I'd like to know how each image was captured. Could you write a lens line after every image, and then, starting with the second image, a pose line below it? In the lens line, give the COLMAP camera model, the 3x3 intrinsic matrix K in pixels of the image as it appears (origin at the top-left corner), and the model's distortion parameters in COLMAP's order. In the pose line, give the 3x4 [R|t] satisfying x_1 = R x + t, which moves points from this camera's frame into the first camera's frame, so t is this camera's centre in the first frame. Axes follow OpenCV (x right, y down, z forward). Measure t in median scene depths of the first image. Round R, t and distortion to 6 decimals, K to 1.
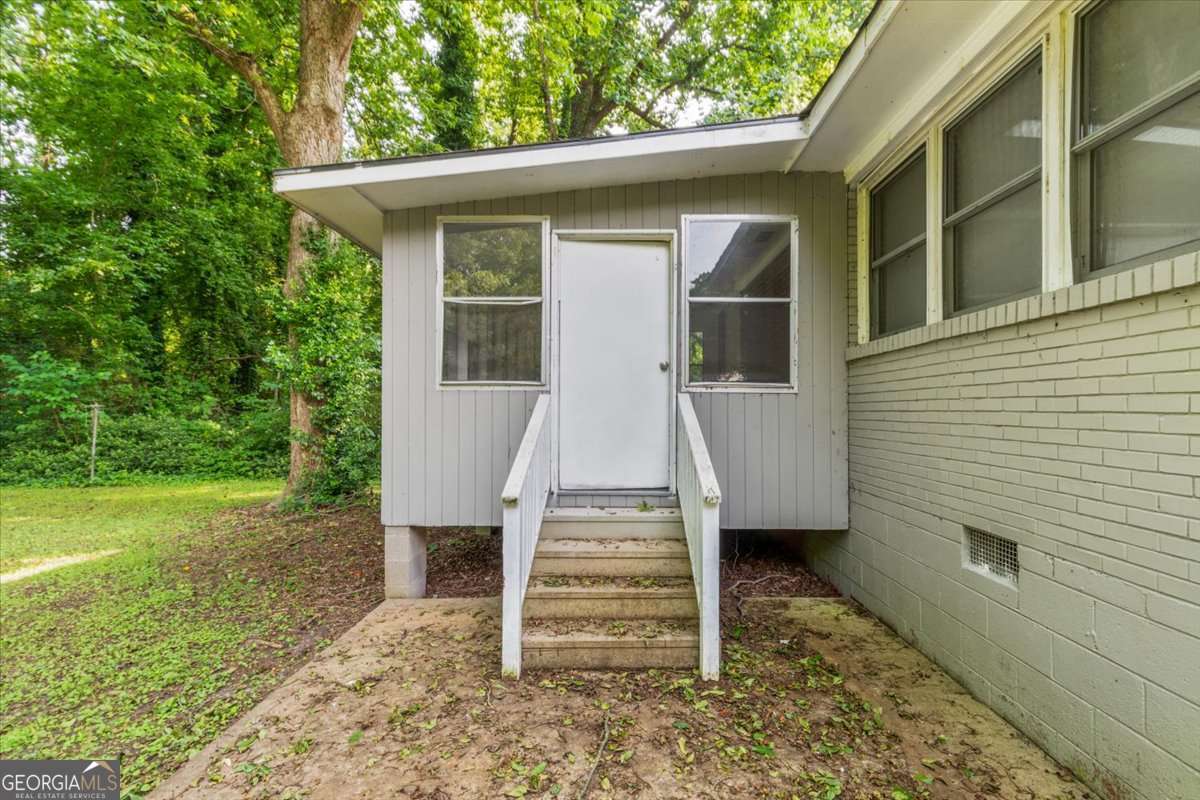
lens RADIAL K [[552.9, 0, 605.1], [0, 552.9, 410.9], [0, 0, 1]] dist [0.003304, 0.001058]
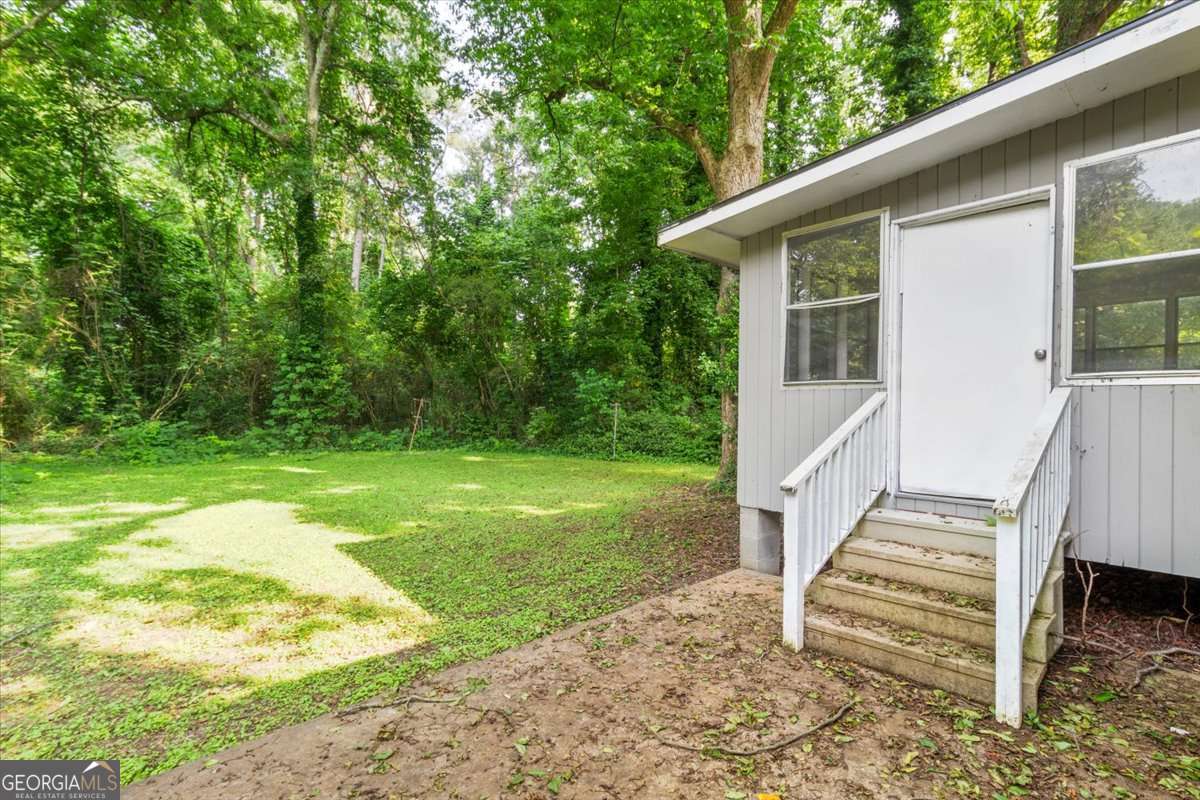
lens RADIAL K [[552.9, 0, 612.8], [0, 552.9, 414.3], [0, 0, 1]] dist [0.003304, 0.001058]
pose [[0.703190, 0.009782, -0.710935, 0.242075], [-0.002923, 0.999937, 0.010867, -0.000134], [0.710996, -0.005564, 0.703174, -0.022144]]
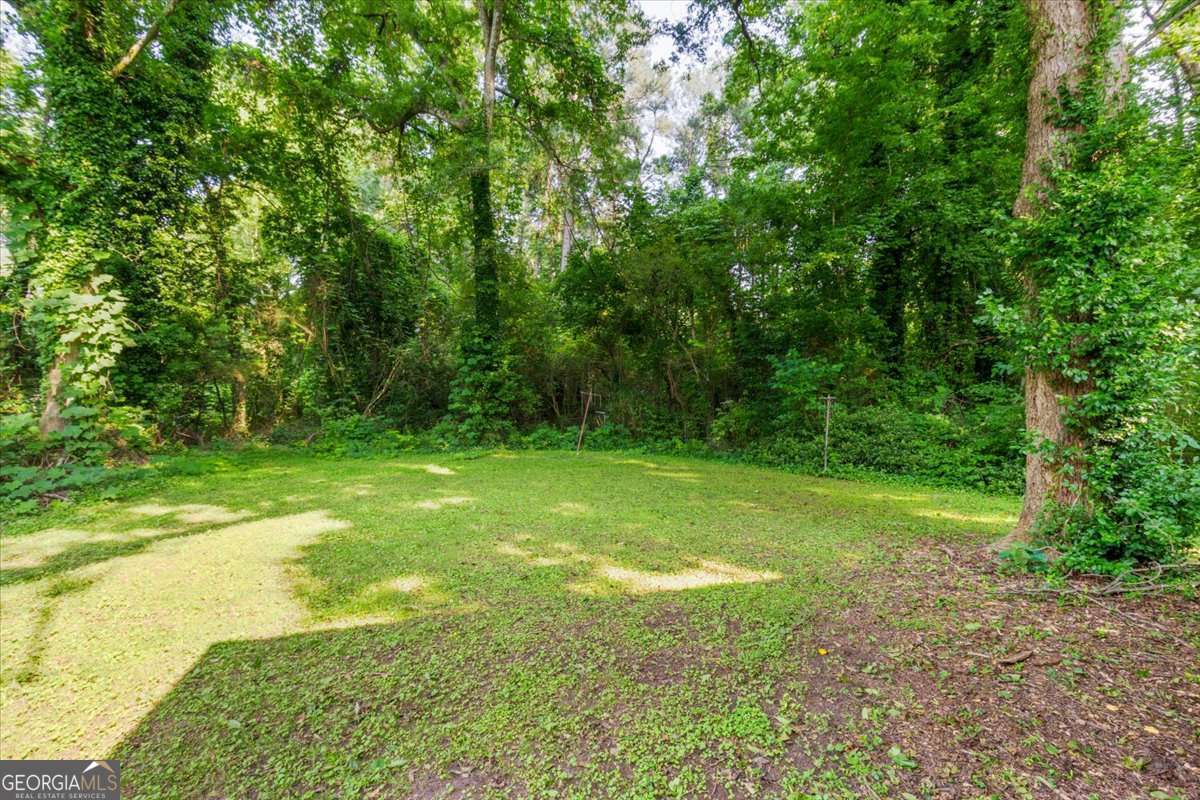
lens RADIAL K [[552.9, 0, 612.3], [0, 552.9, 405.2], [0, 0, 1]] dist [0.003304, 0.001058]
pose [[0.370062, 0.005155, -0.928993, -0.332109], [-0.003541, 0.999985, 0.004139, 0.003932], [0.929000, 0.001758, 0.370075, 0.694546]]
